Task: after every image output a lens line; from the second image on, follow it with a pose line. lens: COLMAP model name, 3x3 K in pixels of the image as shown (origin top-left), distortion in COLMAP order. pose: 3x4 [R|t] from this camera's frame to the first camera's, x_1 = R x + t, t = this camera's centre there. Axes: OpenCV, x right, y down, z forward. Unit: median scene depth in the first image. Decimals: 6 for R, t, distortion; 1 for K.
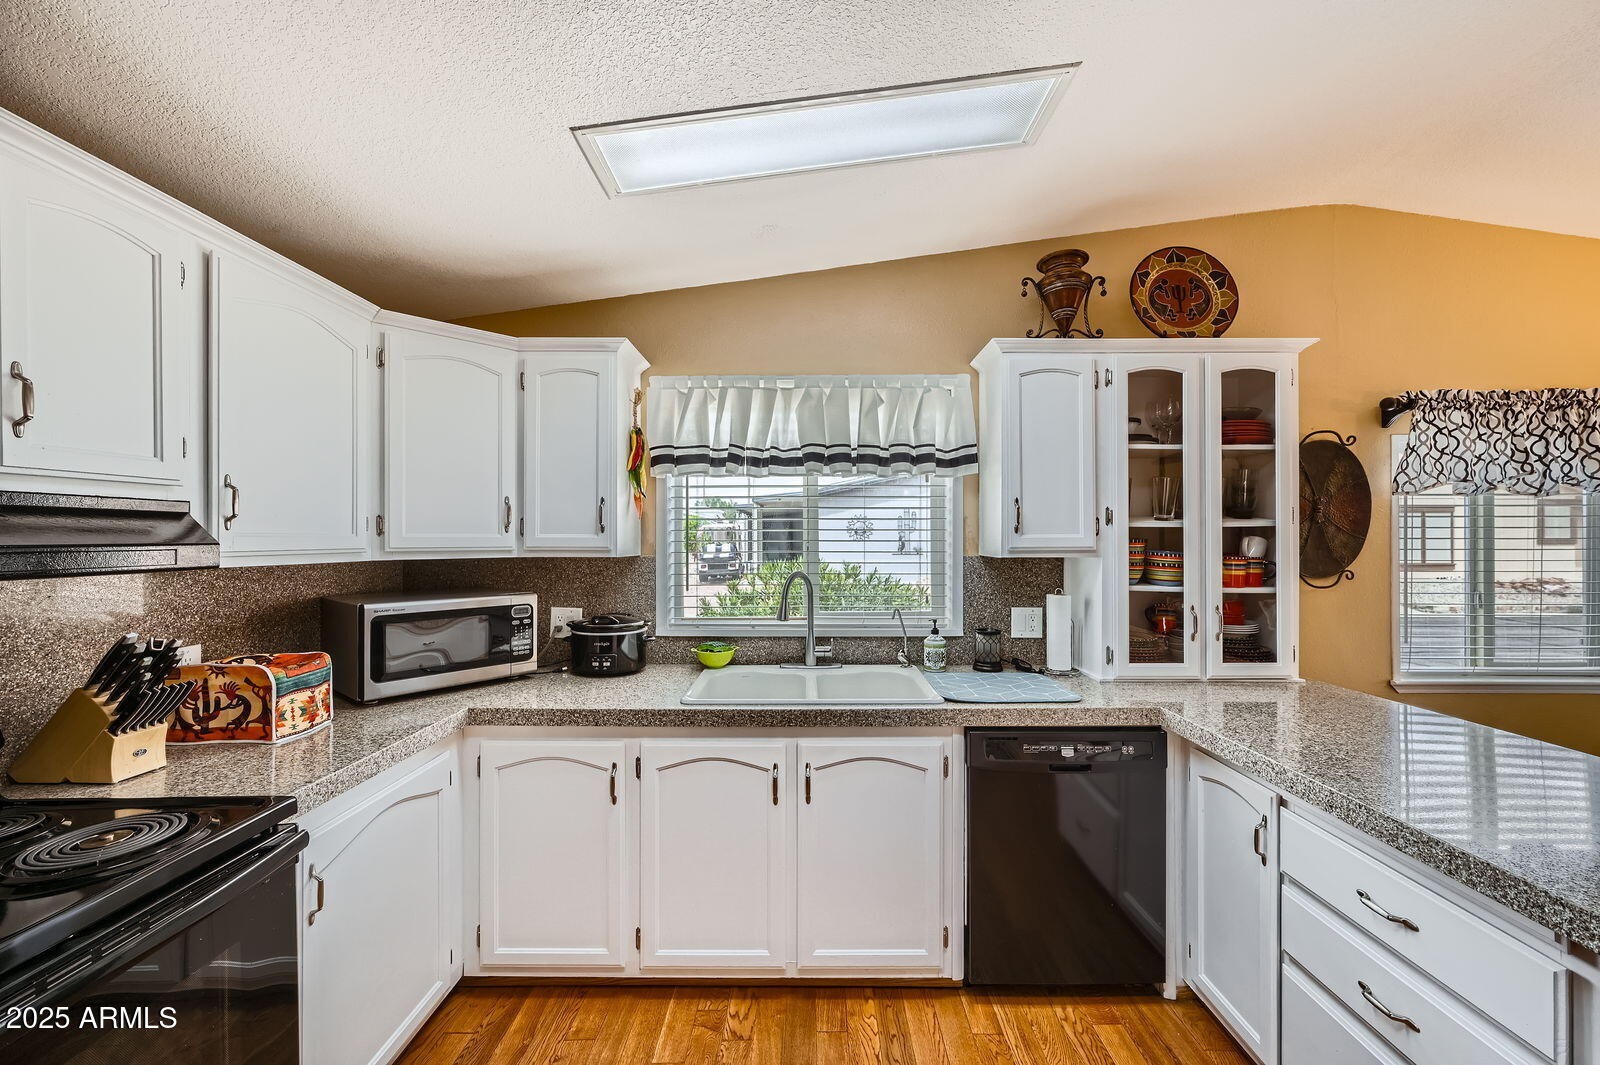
lens RADIAL K [[637.4, 0, 800.0], [0, 637.4, 532.5], [0, 0, 1]] dist [0.000175, 0.000130]
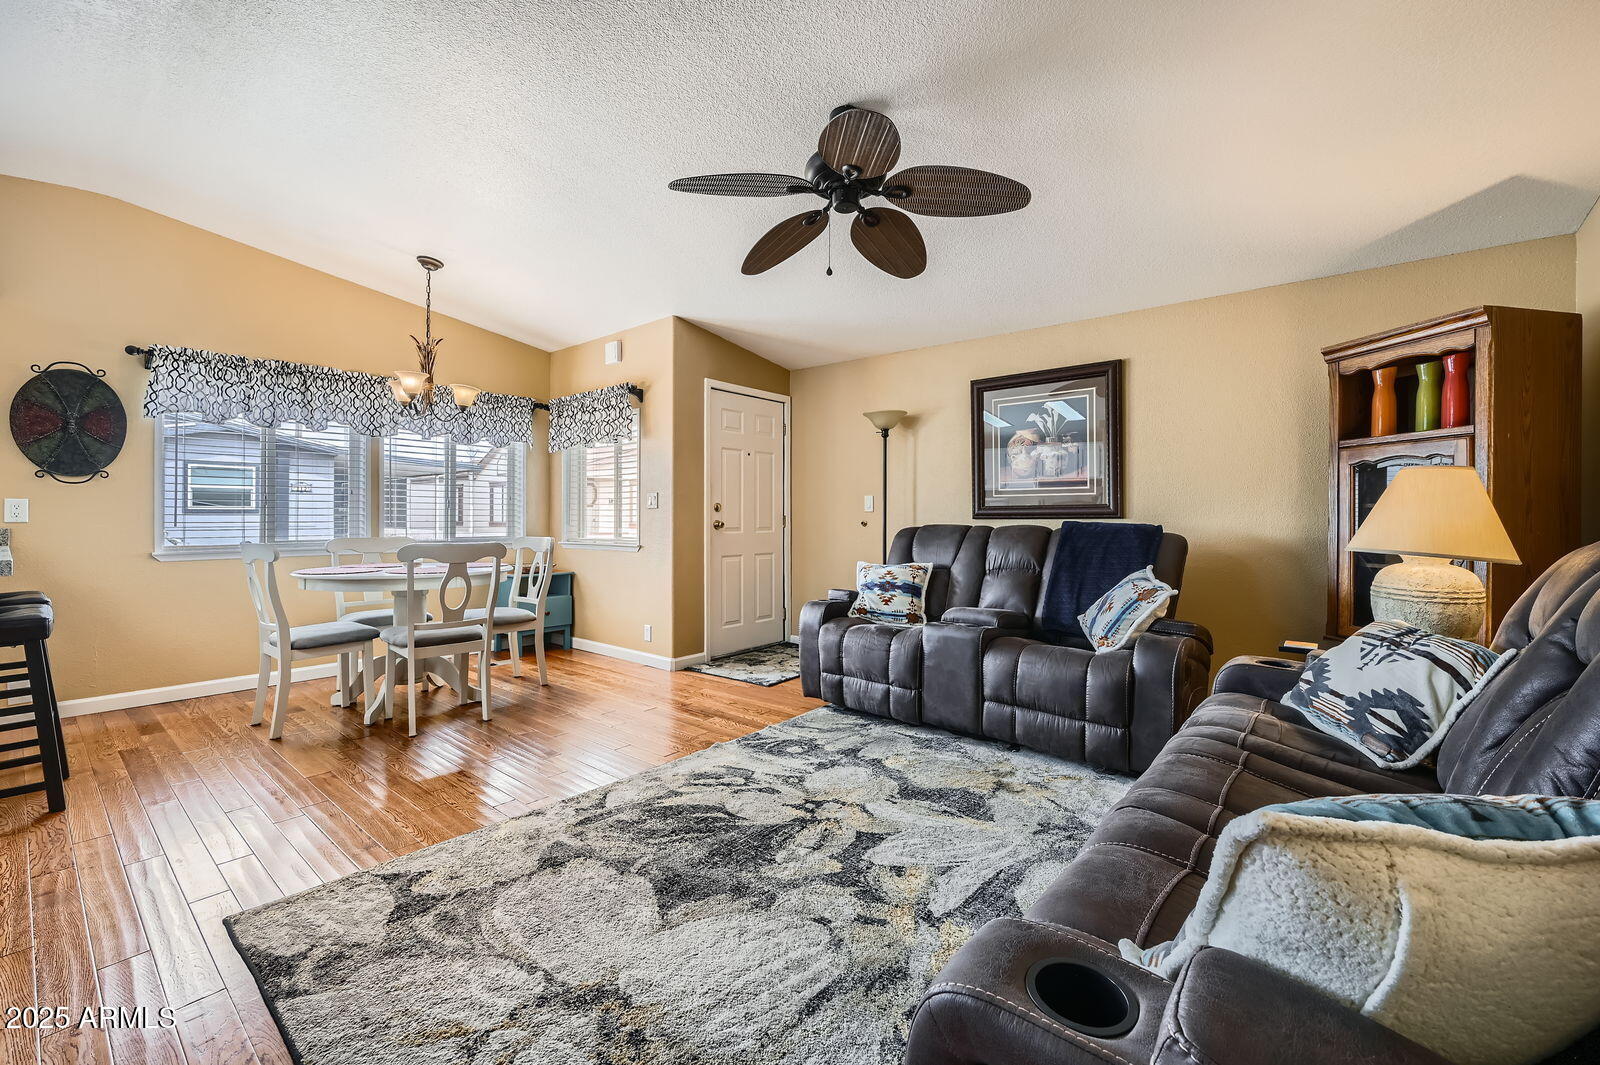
lens RADIAL K [[648.0, 0, 806.4], [0, 648.0, 515.4], [0, 0, 1]] dist [0.000406, 0.000039]
pose [[0.620762, -0.003577, 0.783991, 0.795848], [-0.005025, 0.999951, 0.008542, 0.150010], [-0.783983, -0.009242, 0.620713, -1.119956]]
